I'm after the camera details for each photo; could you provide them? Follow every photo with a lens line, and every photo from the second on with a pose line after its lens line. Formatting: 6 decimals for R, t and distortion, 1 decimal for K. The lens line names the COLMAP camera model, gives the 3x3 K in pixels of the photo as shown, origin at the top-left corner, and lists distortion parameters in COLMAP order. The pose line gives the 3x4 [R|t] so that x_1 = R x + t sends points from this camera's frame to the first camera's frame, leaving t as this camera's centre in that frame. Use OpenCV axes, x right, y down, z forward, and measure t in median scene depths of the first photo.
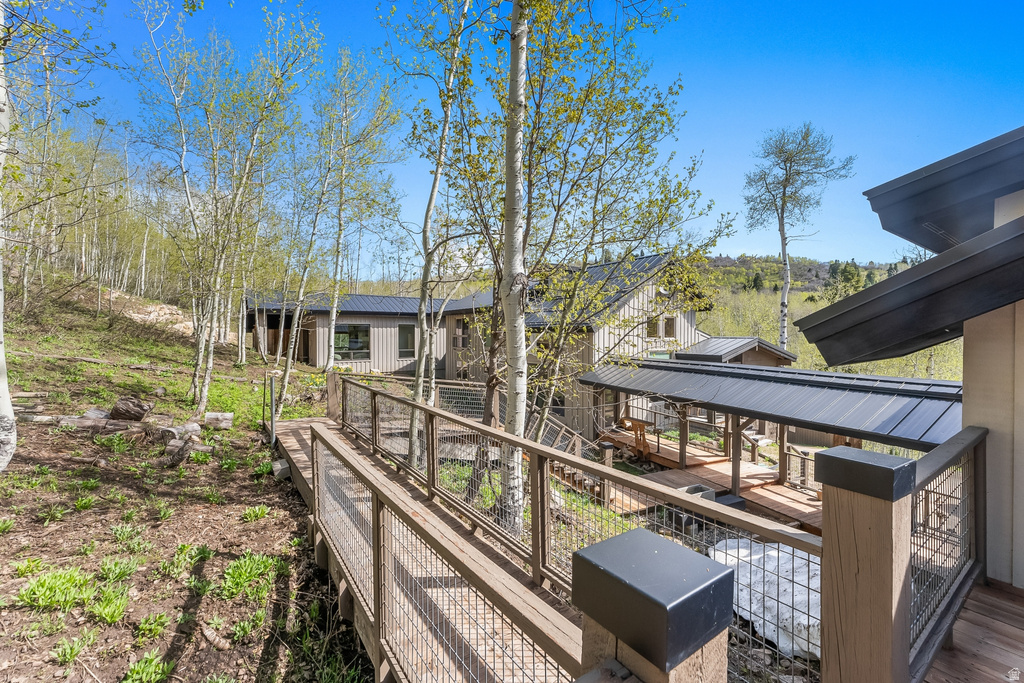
lens RADIAL K [[417.0, 0, 510.1], [0, 417.0, 338.0], [0, 0, 1]] dist [0.001172, -0.000205]
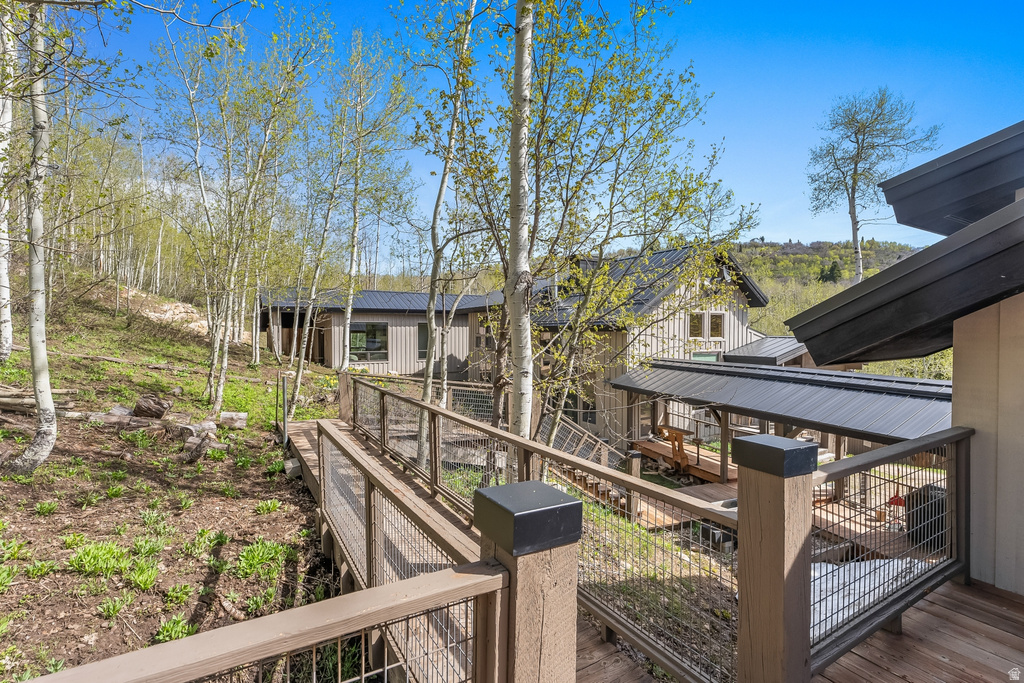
lens RADIAL K [[474.3, 0, 512.0], [0, 474.3, 341.5], [0, 0, 1]] dist [-0.002780, -0.000055]
pose [[0.997018, 0.001035, -0.077169, 0.057618], [-0.000397, 0.999966, 0.008285, 0.000271], [0.077175, -0.008229, 0.996984, -0.083089]]
